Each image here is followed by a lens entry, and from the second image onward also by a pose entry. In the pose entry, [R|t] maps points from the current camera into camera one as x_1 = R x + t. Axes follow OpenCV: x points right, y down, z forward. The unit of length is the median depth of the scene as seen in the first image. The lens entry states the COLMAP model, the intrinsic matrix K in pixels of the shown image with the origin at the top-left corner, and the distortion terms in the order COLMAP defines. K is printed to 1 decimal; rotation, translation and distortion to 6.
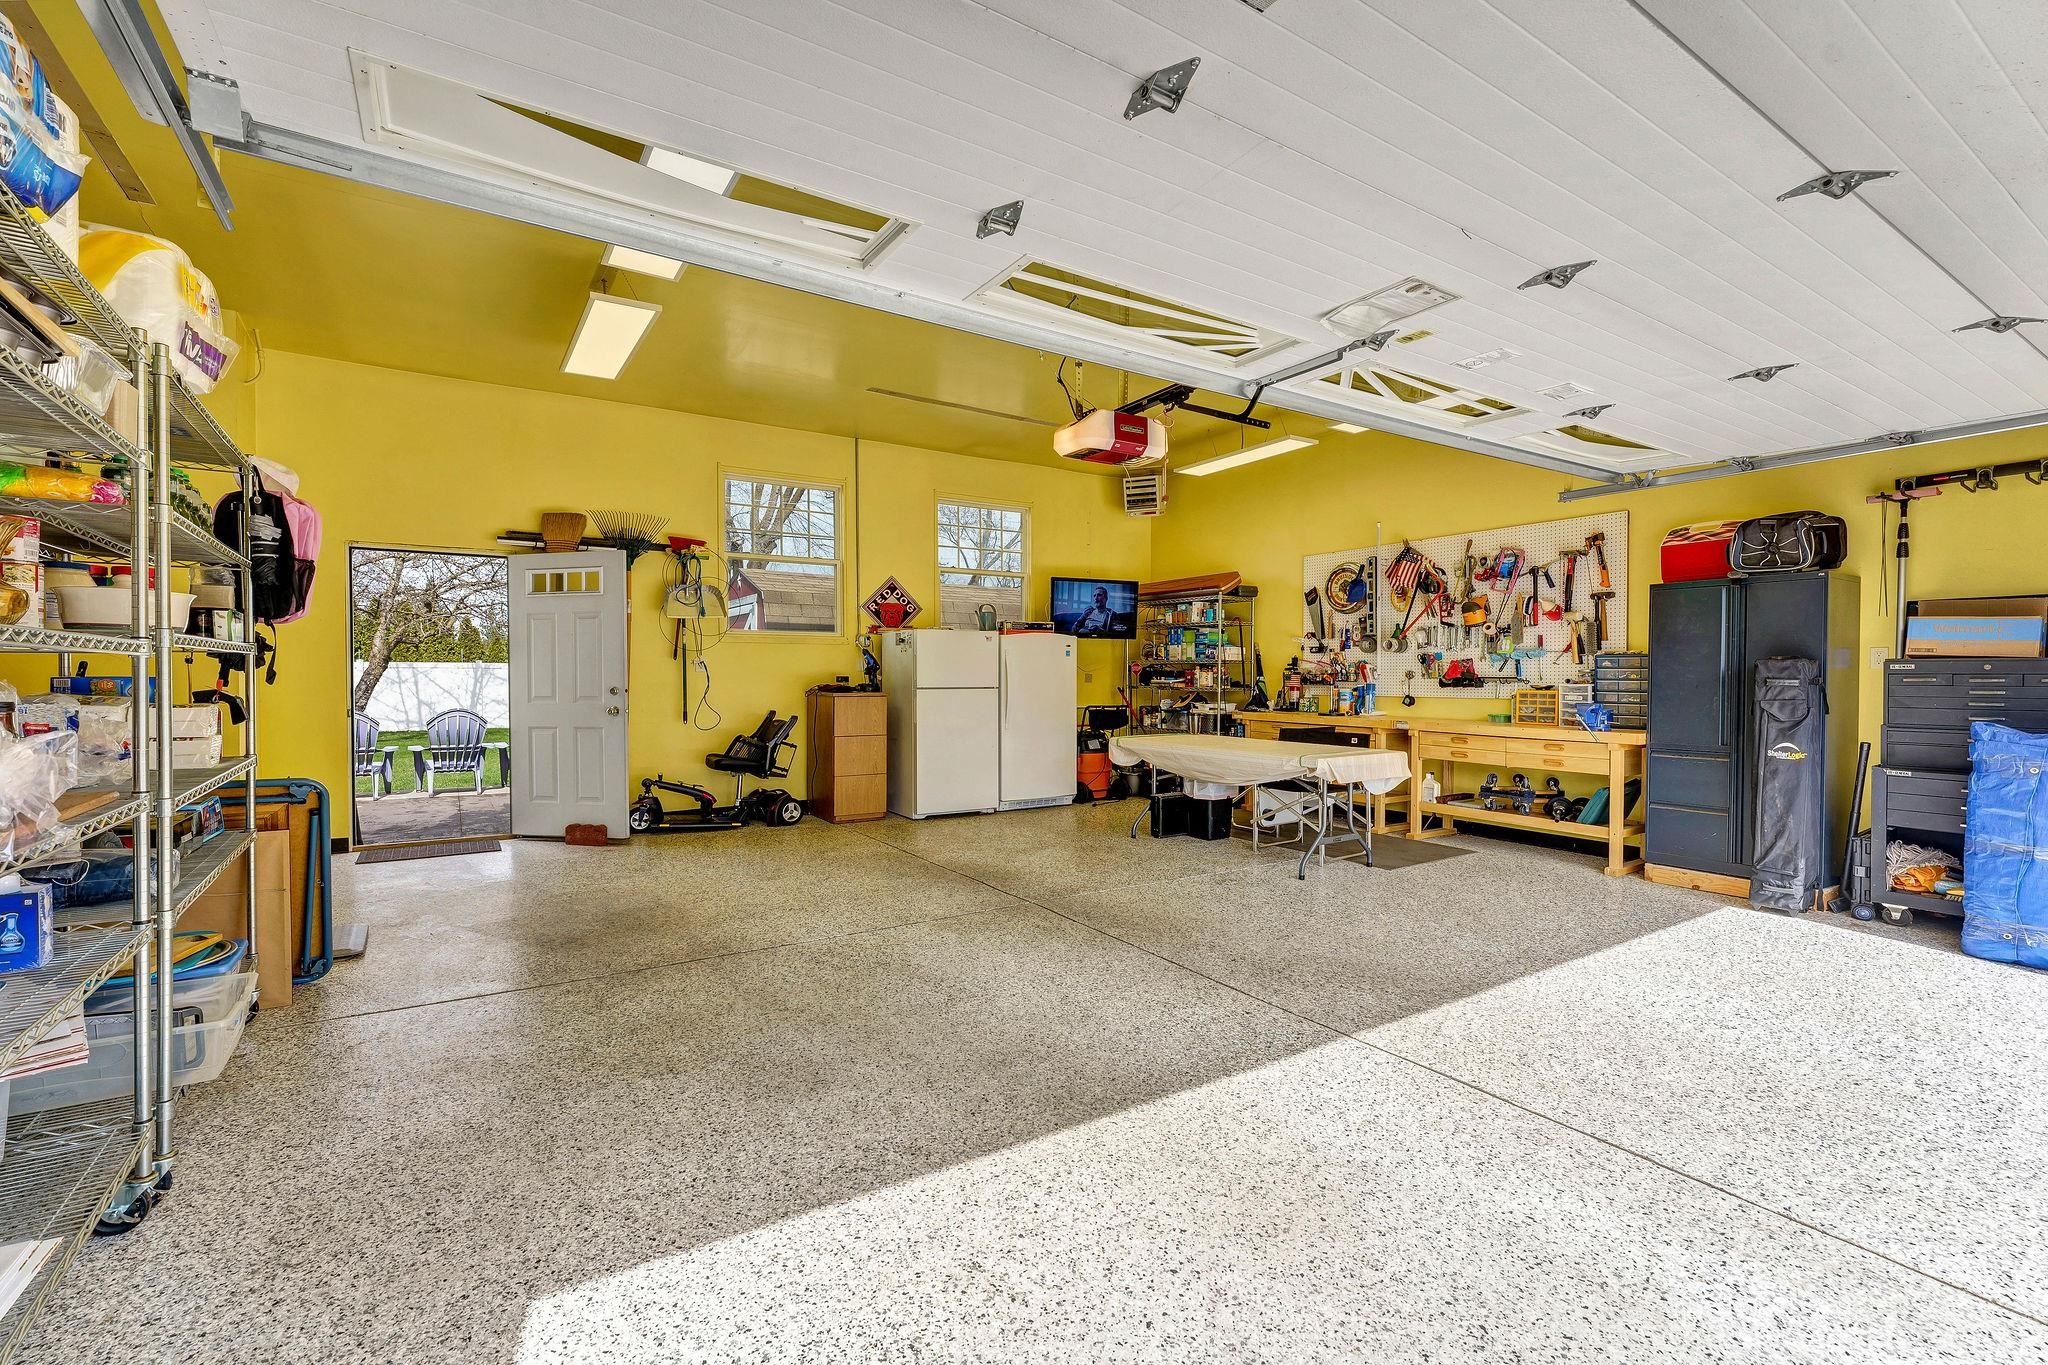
lens RADIAL K [[860.5, 0, 1024.0], [0, 860.5, 682.5], [0, 0, 1]] dist [0.000864, 0.000685]
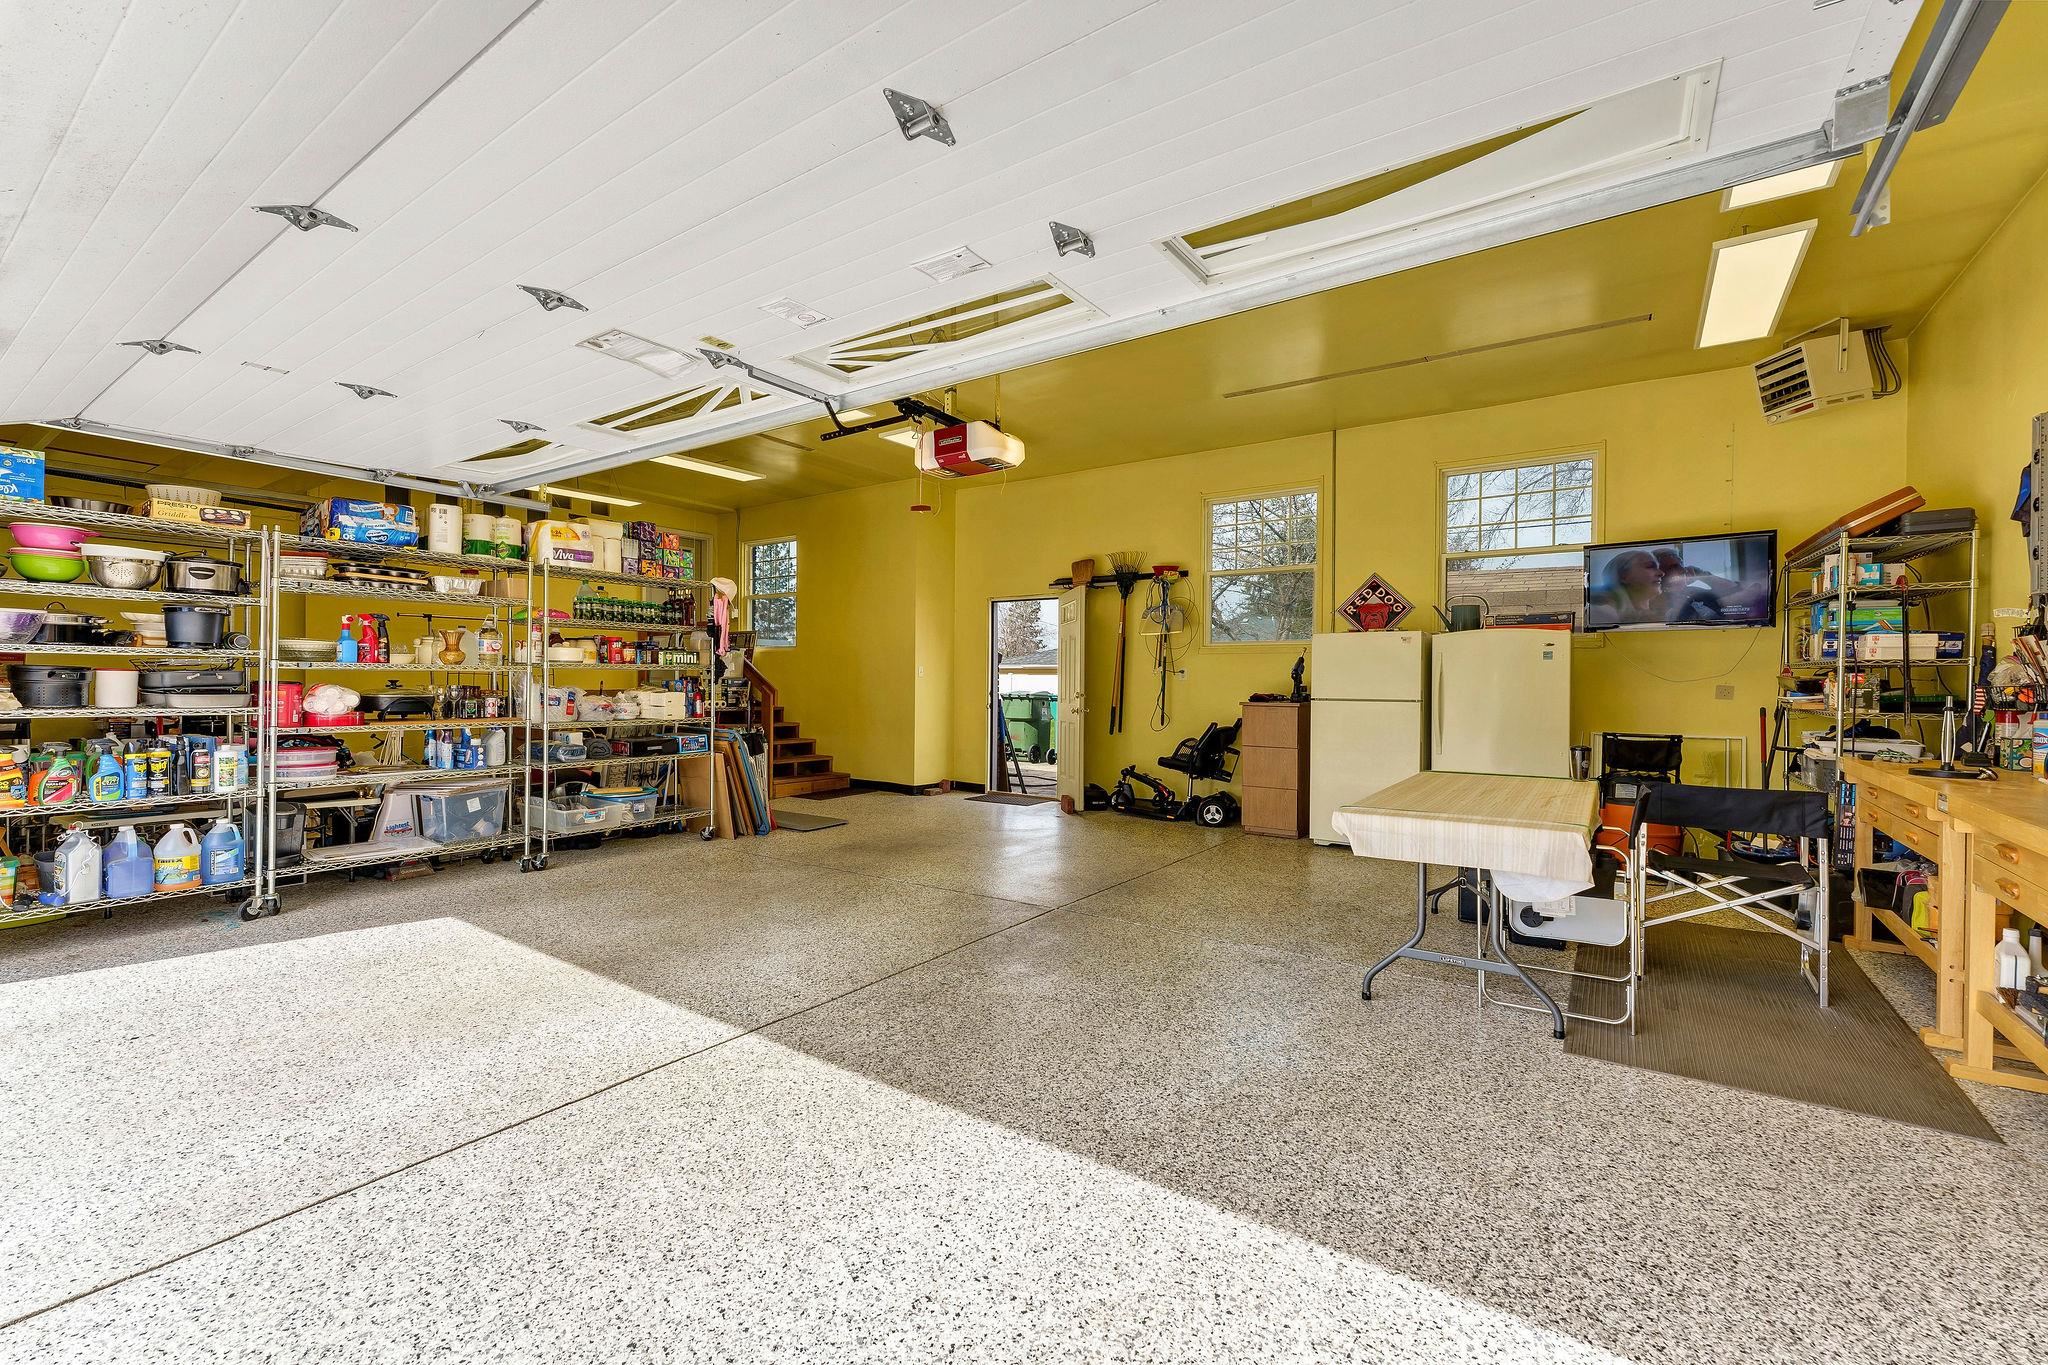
lens RADIAL K [[851.3, 0, 1011.4], [0, 851.3, 684.9], [0, 0, 1]] dist [0.000924, -0.000514]
pose [[0.395971, 0.004559, -0.918252, 1.262385], [-0.015118, 0.999885, -0.001555, -0.004244], [0.918139, 0.014497, 0.395994, 0.777789]]
